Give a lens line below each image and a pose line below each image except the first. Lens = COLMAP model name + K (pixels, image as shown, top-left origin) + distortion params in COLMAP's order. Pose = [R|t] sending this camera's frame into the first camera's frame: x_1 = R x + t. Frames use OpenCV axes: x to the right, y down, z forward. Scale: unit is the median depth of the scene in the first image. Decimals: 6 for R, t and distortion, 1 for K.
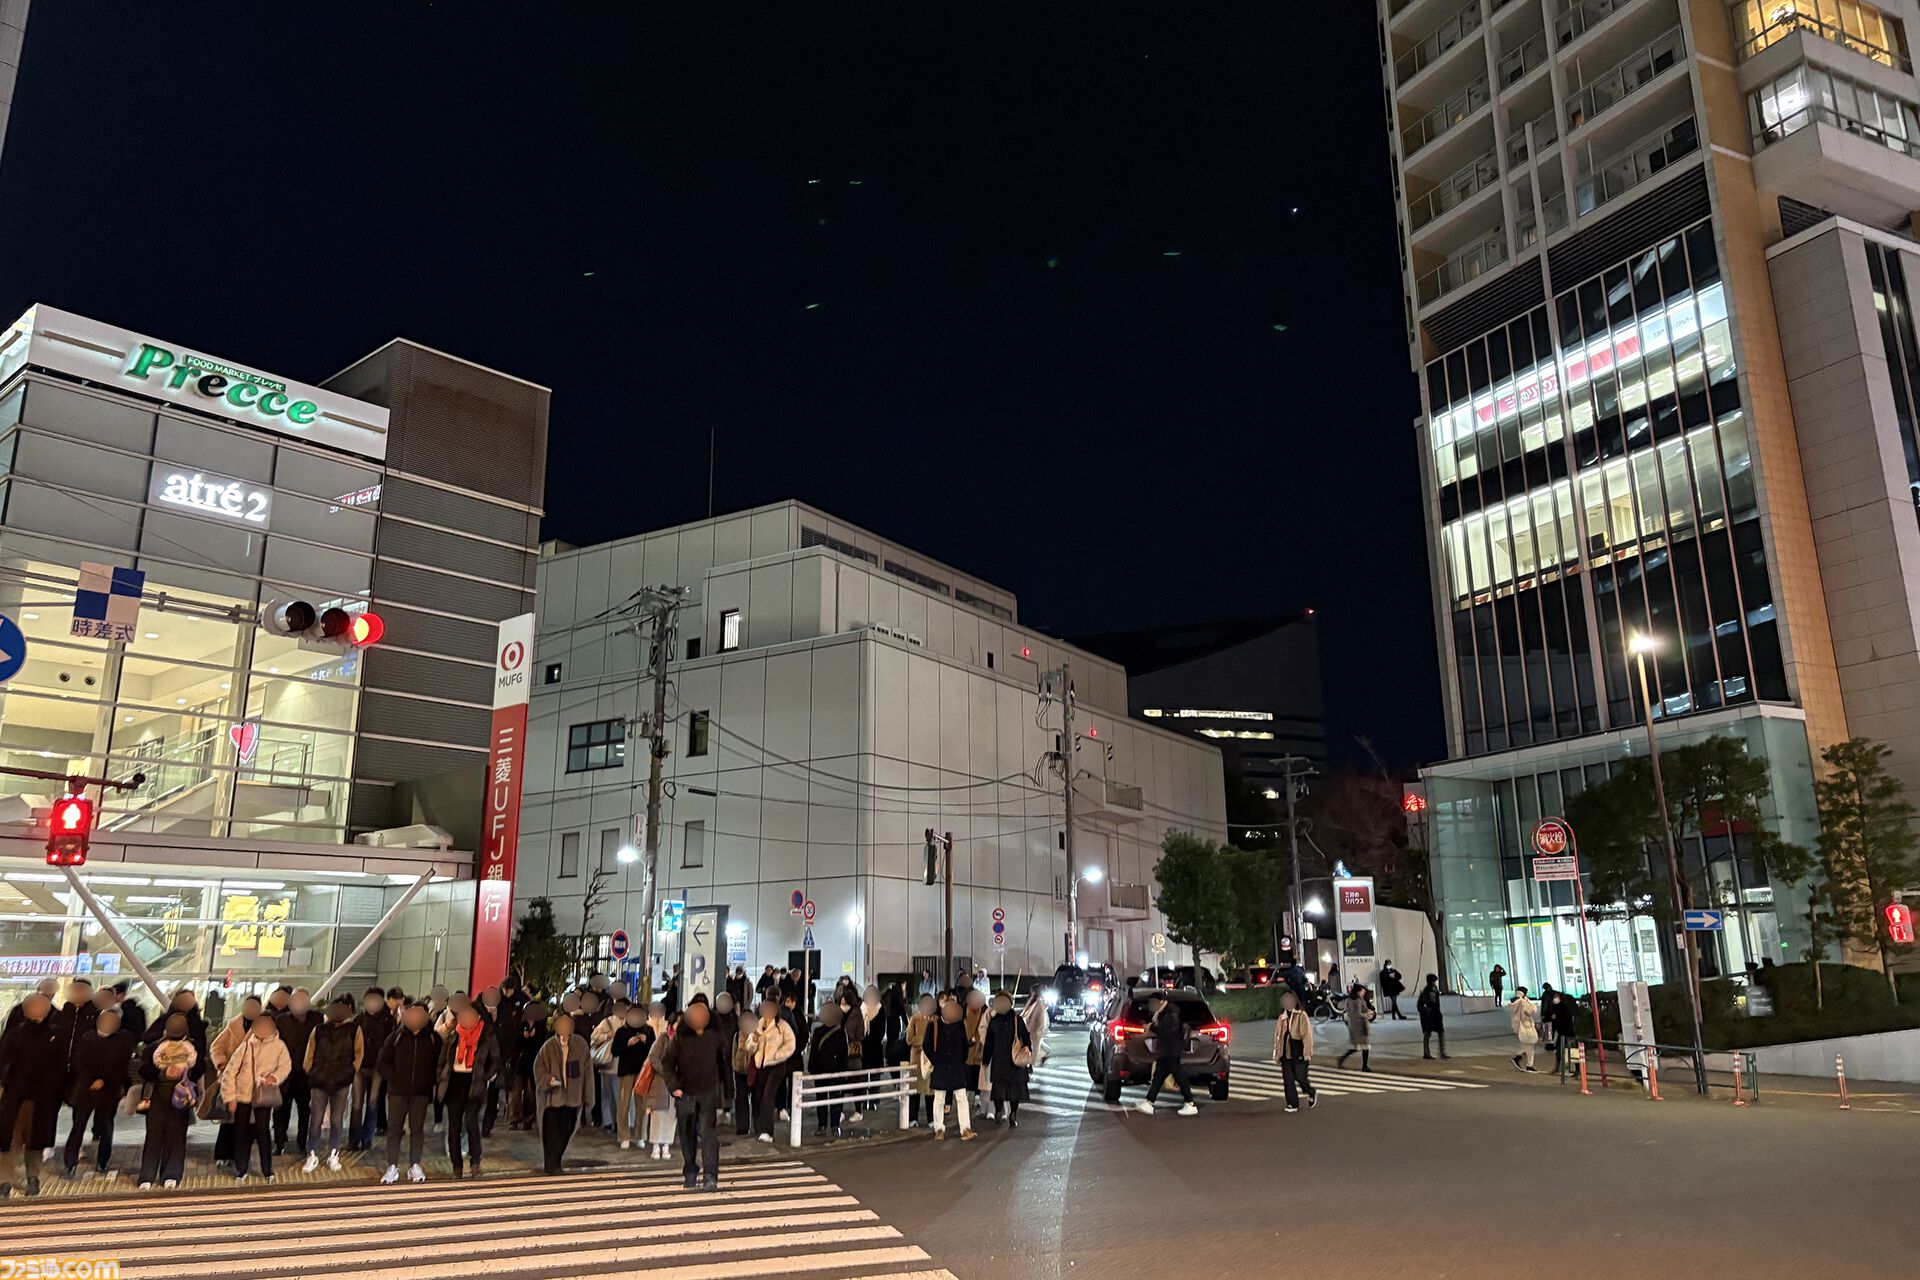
lens RADIAL K [[1366.9, 0, 960.0], [0, 1366.9, 640.0], [0, 0, 1]] dist [0.024127, -0.002769]
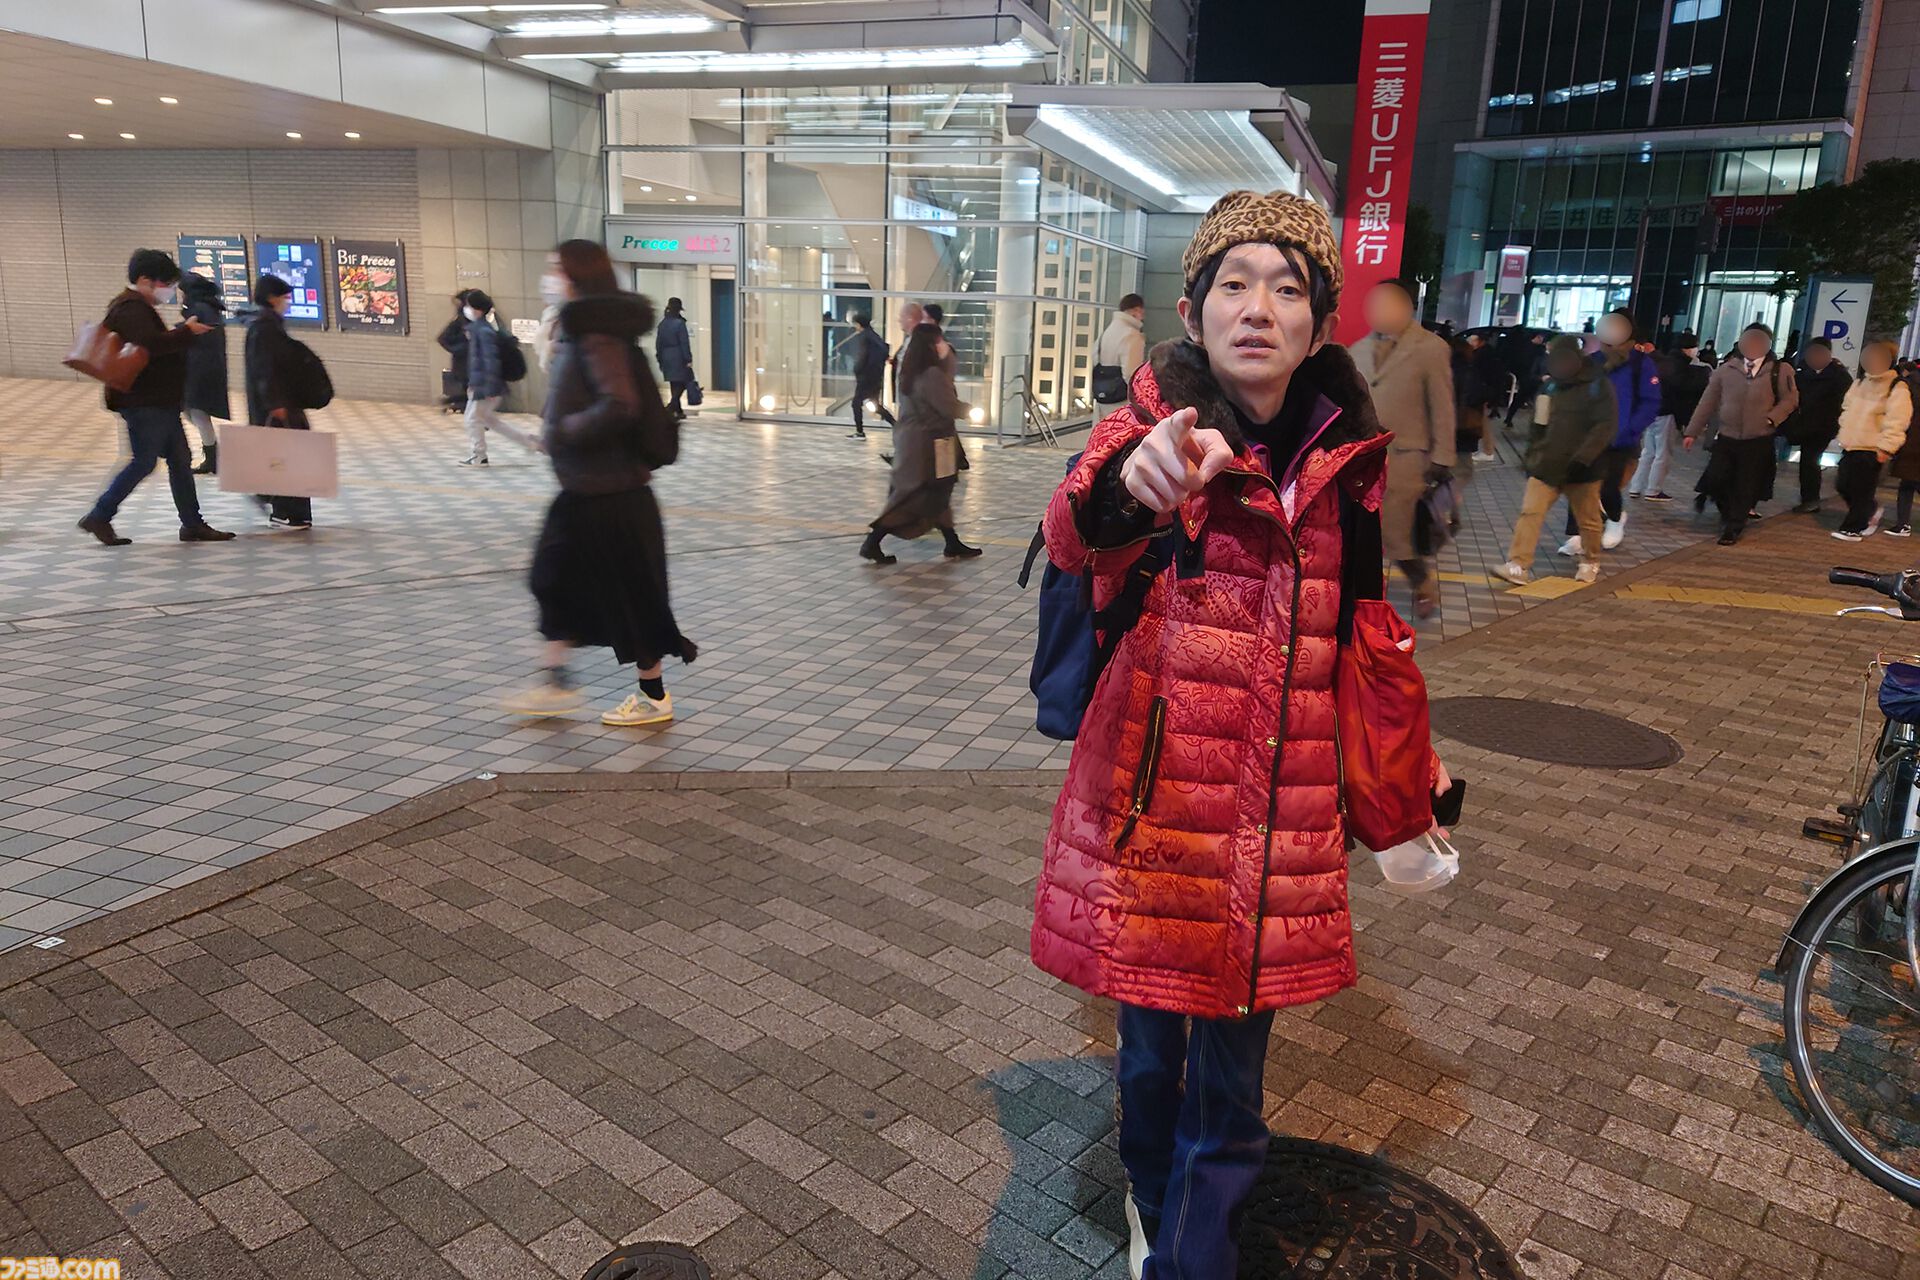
lens RADIAL K [[1366.9, 0, 960.0], [0, 1366.9, 640.0], [0, 0, 1]] dist [0.024127, -0.002769]
pose [[0.894285, -0.061898, 0.443196, -0.670665], [-0.152082, 0.889401, 0.431088, 0.044822], [-0.420863, -0.452917, 0.785965, 0.160925]]
